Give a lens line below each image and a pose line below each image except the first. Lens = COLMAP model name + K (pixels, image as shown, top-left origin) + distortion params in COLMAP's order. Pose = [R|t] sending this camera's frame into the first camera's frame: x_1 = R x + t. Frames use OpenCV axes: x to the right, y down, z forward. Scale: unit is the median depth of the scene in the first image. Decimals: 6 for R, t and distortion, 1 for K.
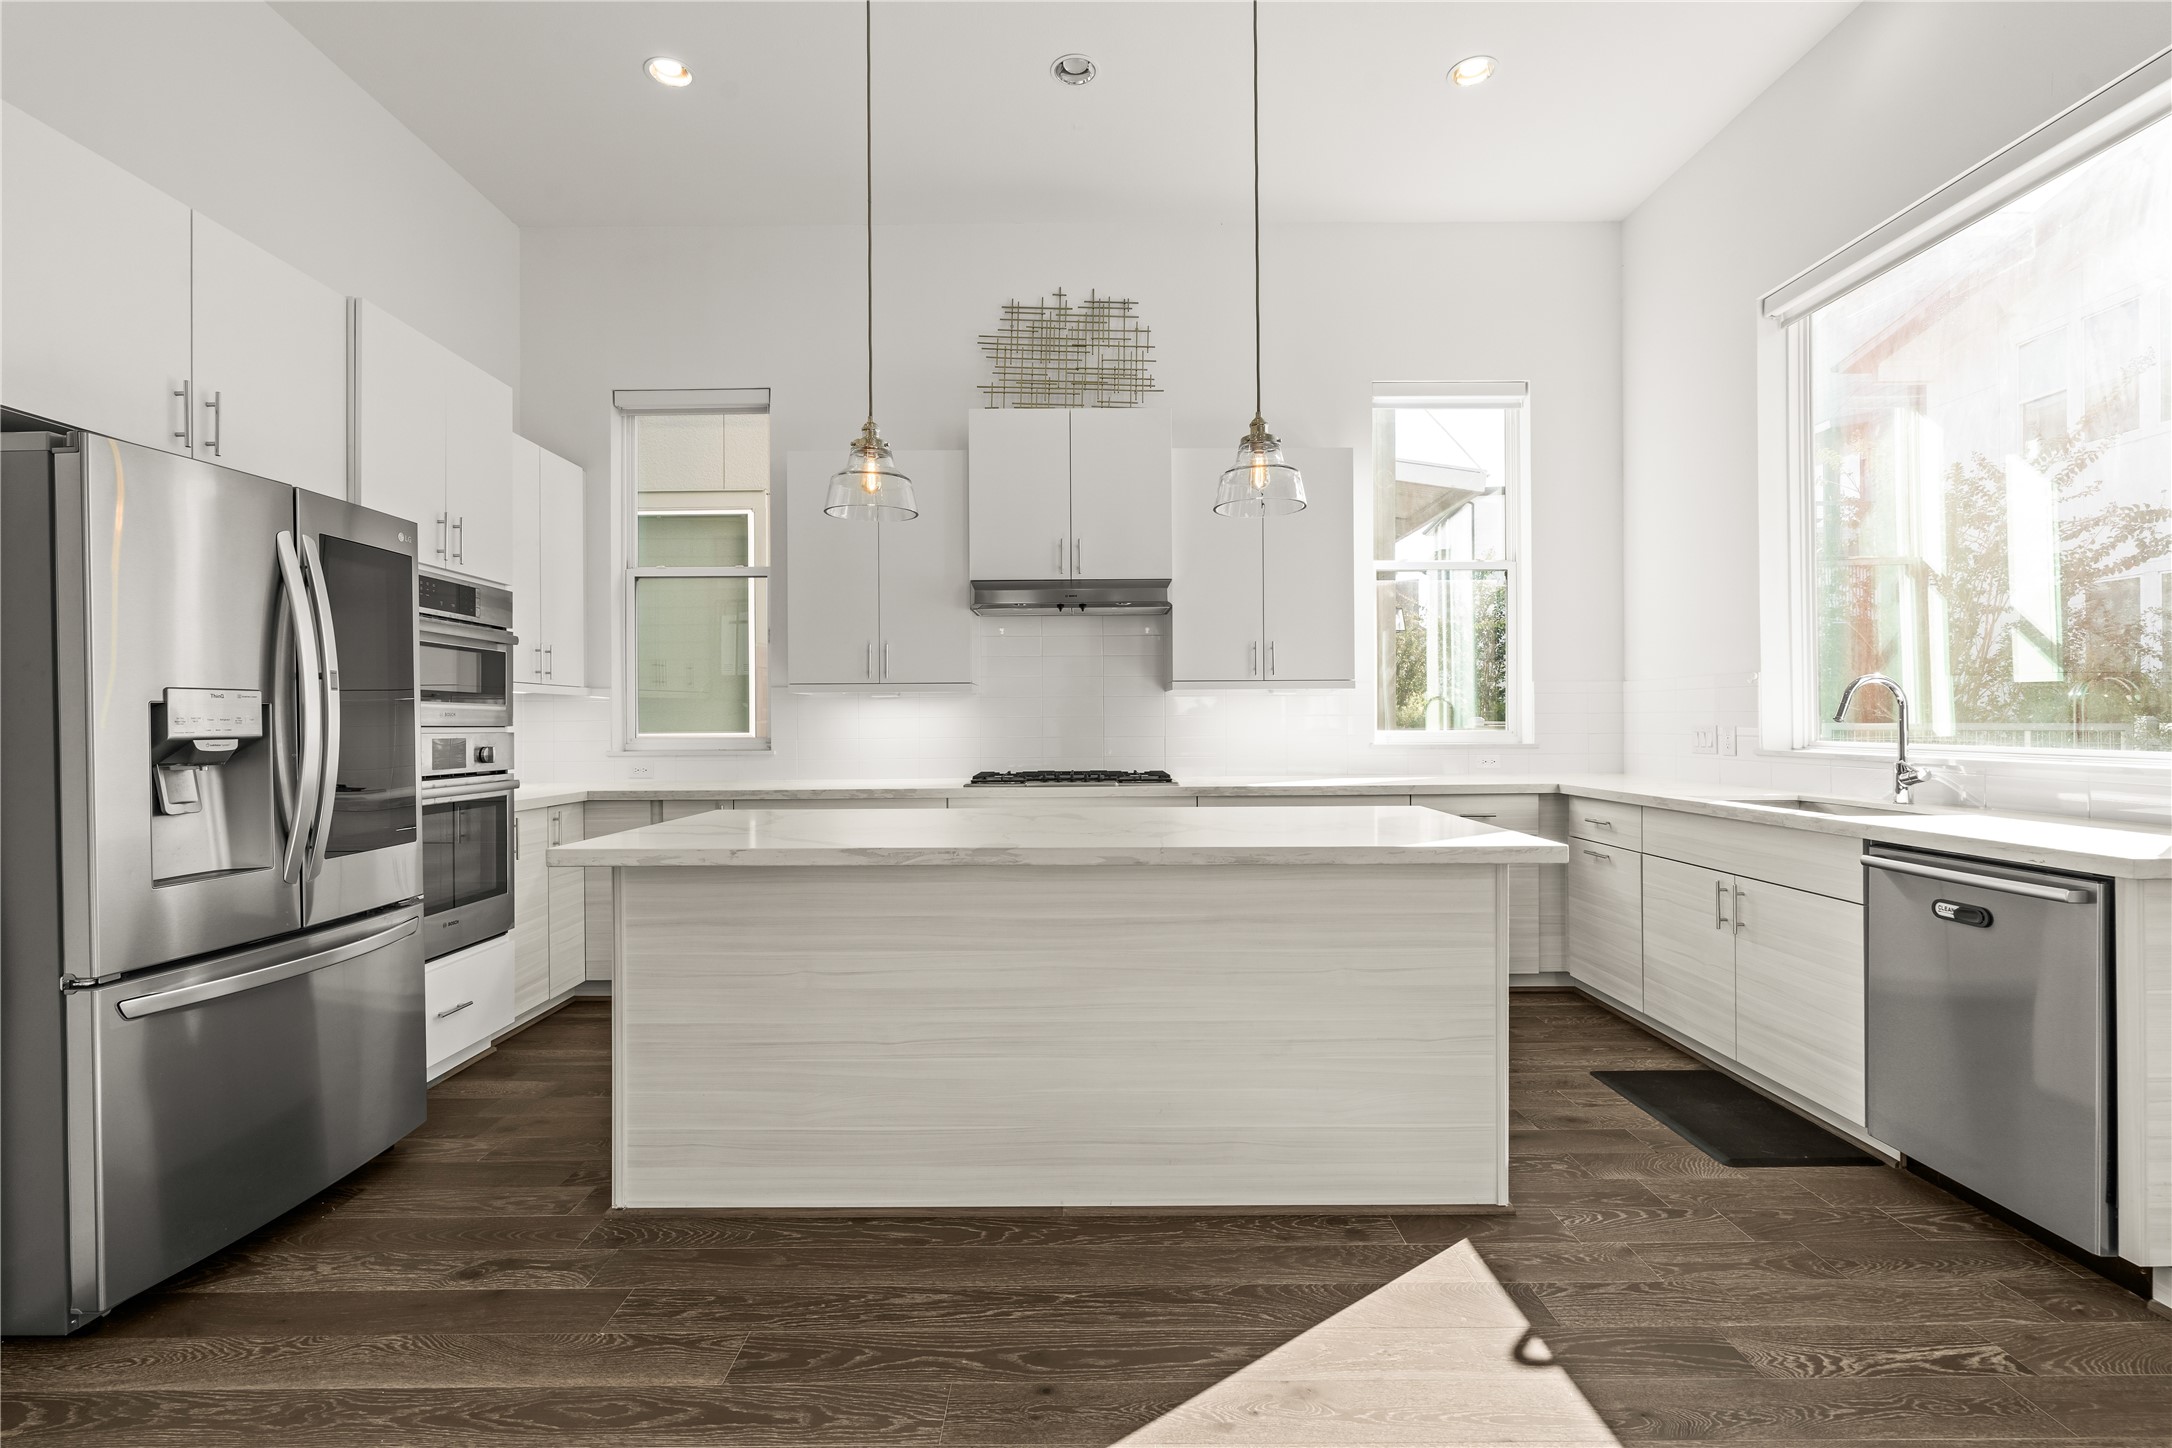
lens RADIAL K [[974.7, 0, 1085.1], [0, 974.7, 719.1], [0, 0, 1]] dist [-0.007524, 0.002087]
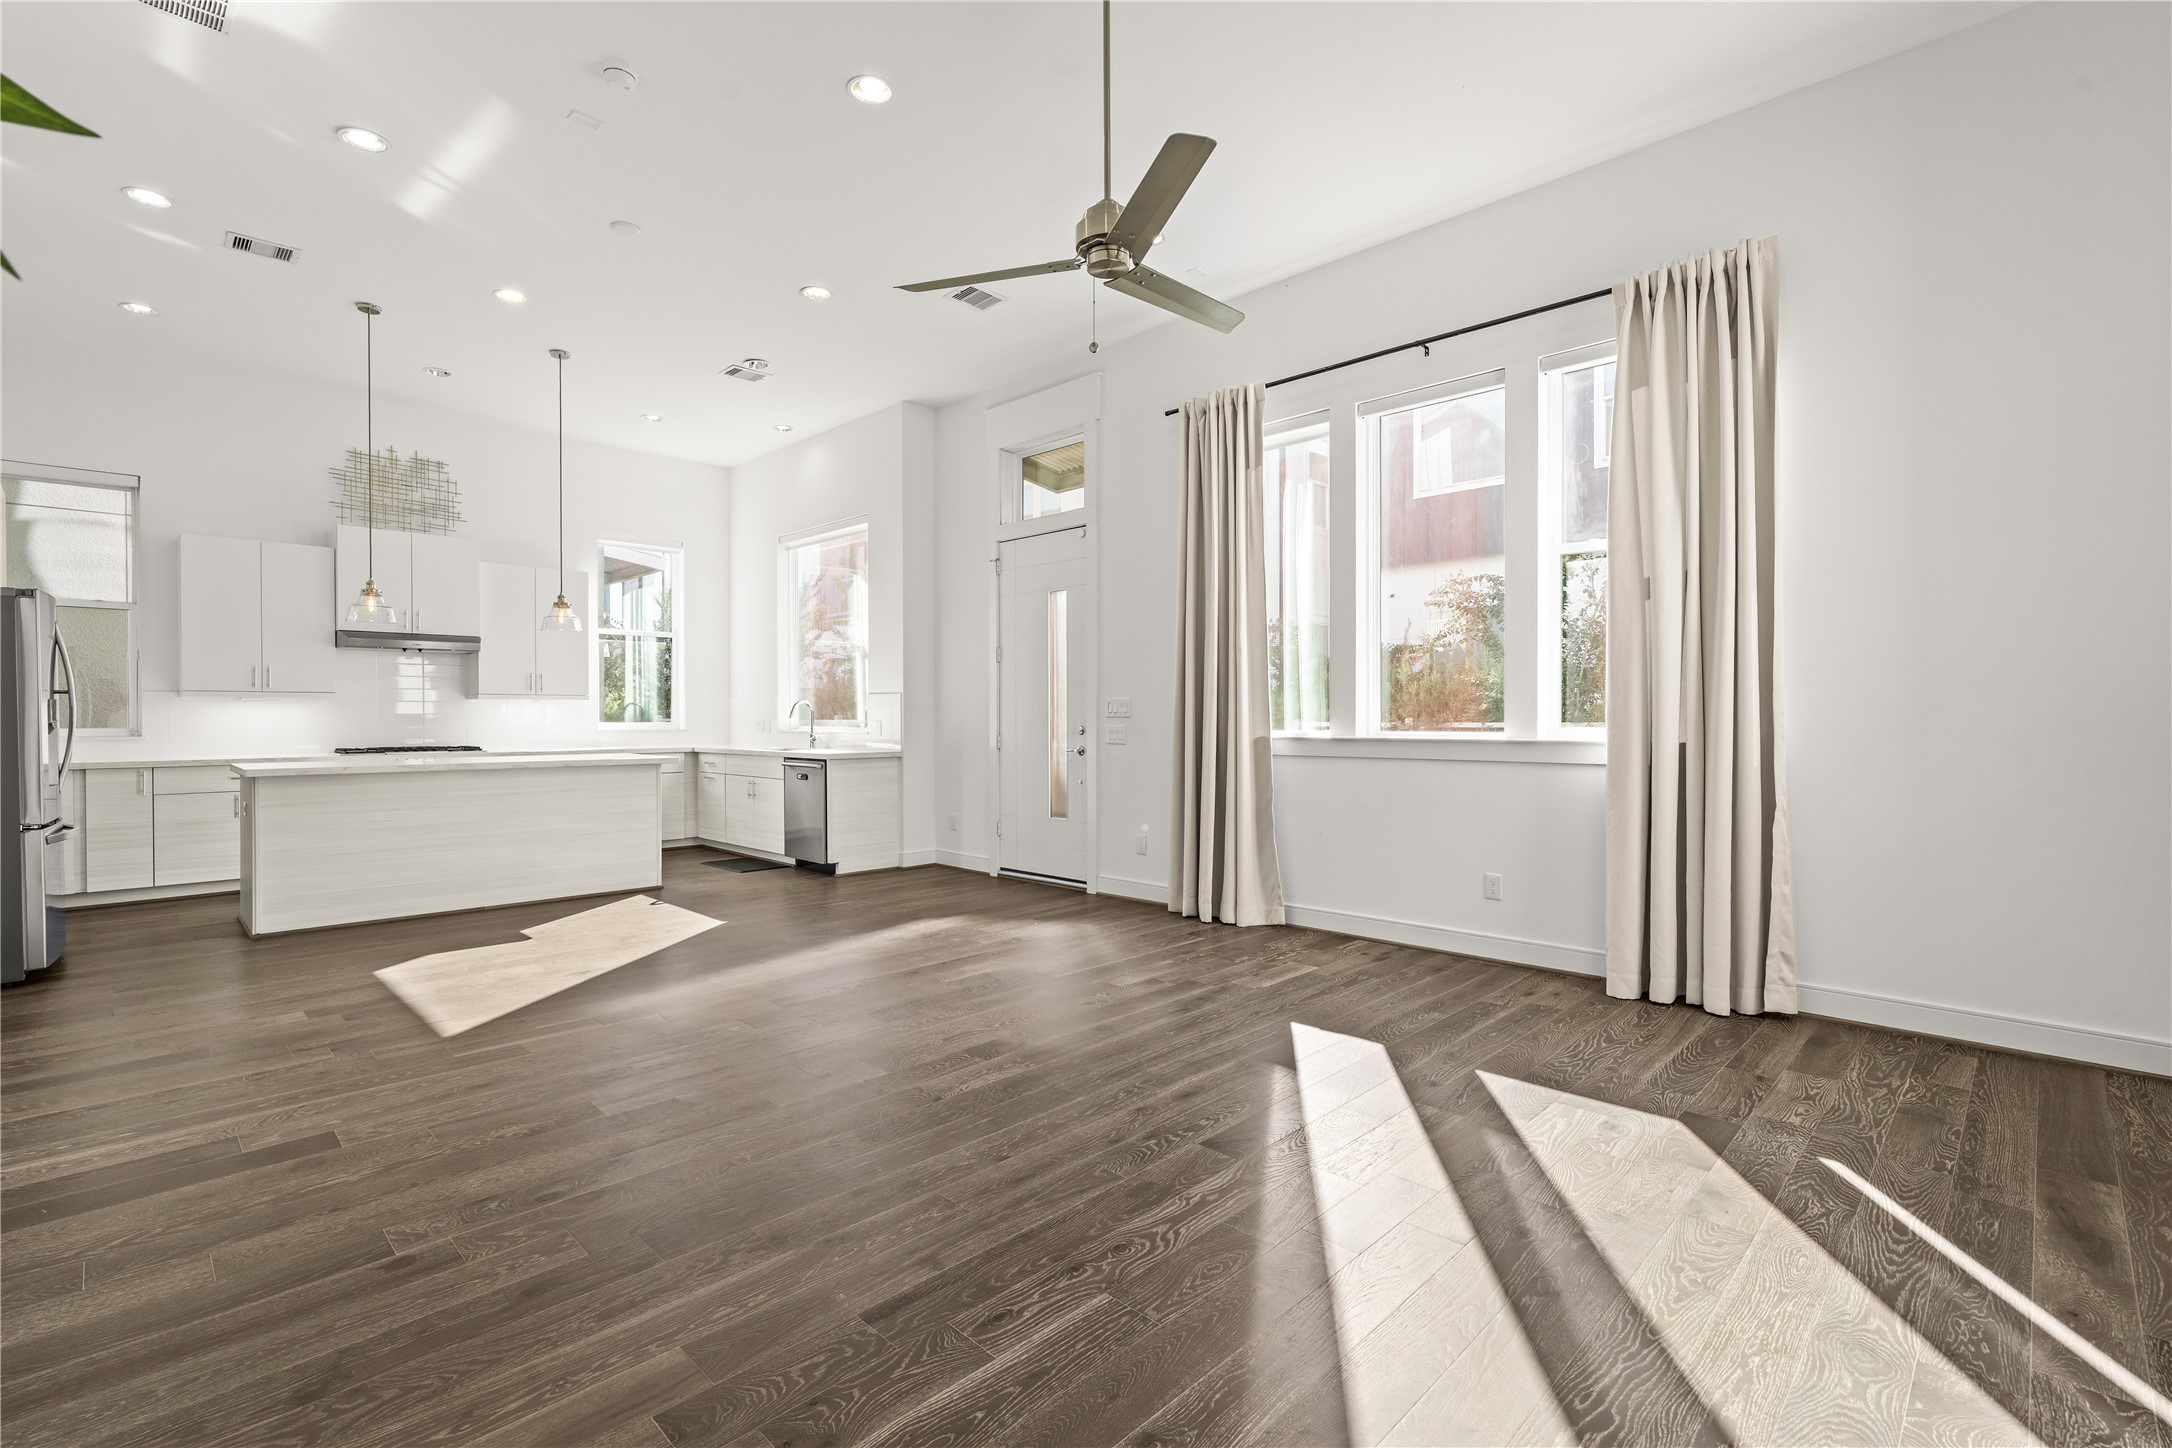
lens RADIAL K [[974.7, 0, 1088.9], [0, 974.7, 723.5], [0, 0, 1]] dist [-0.007524, 0.002087]
pose [[0.704896, -0.000391, 0.709311, -0.555055], [-0.004471, 0.999978, 0.004994, 0.000974], [-0.709297, -0.006692, 0.704878, -1.495069]]
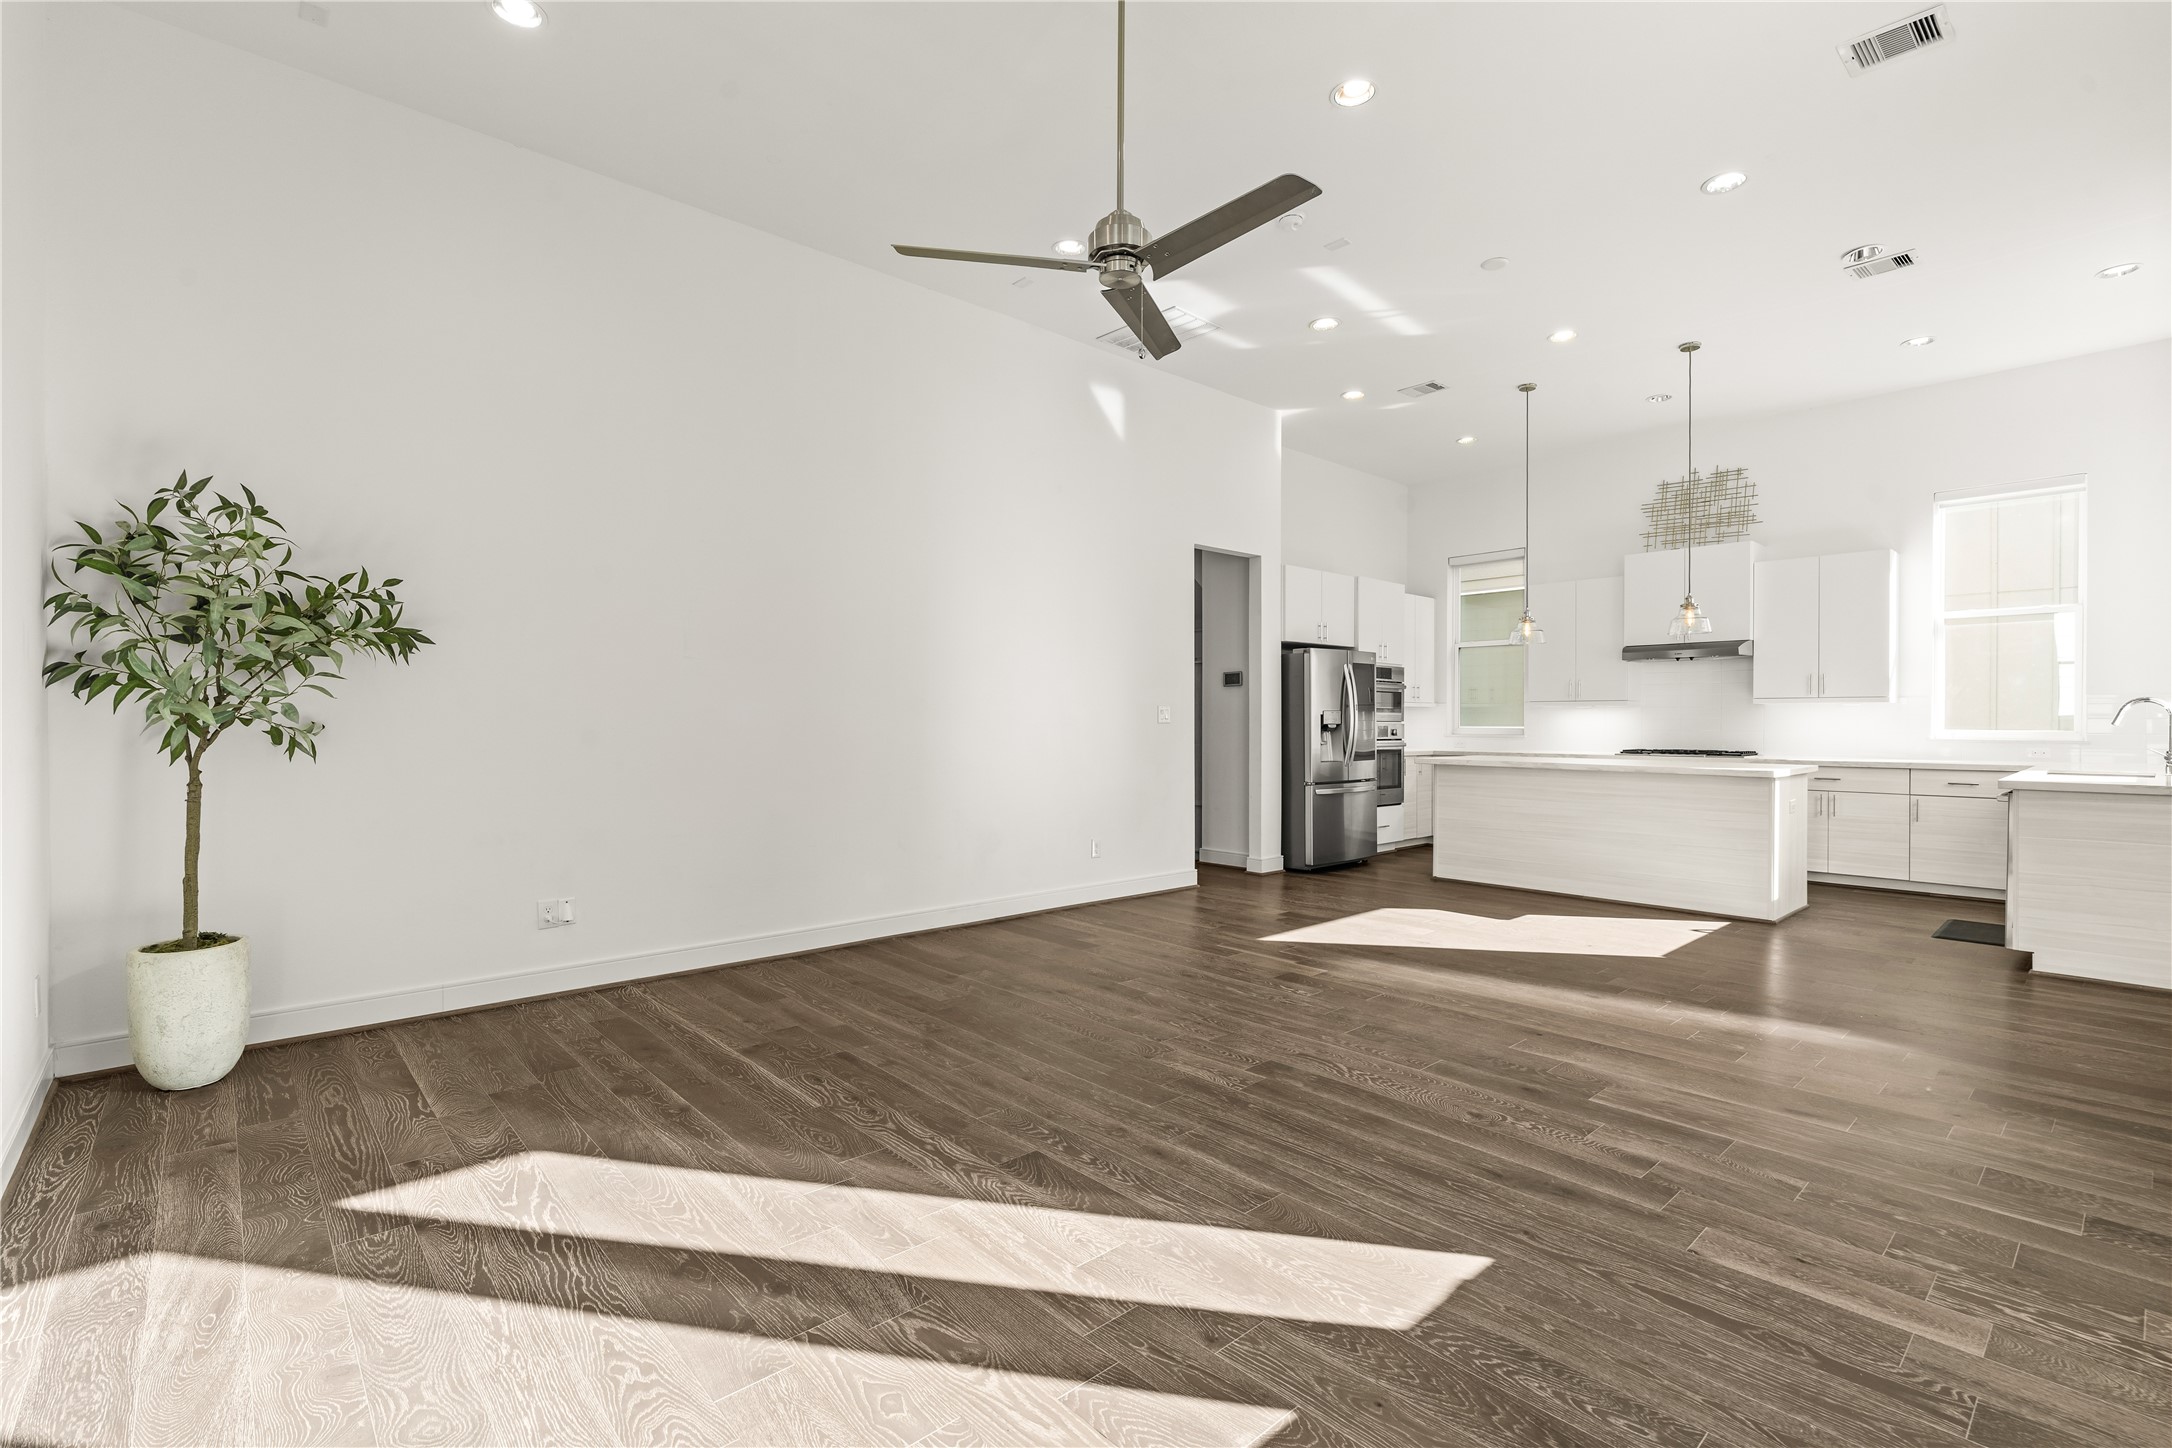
lens RADIAL K [[974.7, 0, 1081.2], [0, 974.7, 726.1], [0, 0, 1]] dist [-0.007524, 0.002087]
pose [[0.664916, 0.011842, -0.746825, 0.853200], [-0.003234, 0.999911, 0.012976, -0.012147], [0.746911, -0.006212, 0.664894, -1.501990]]
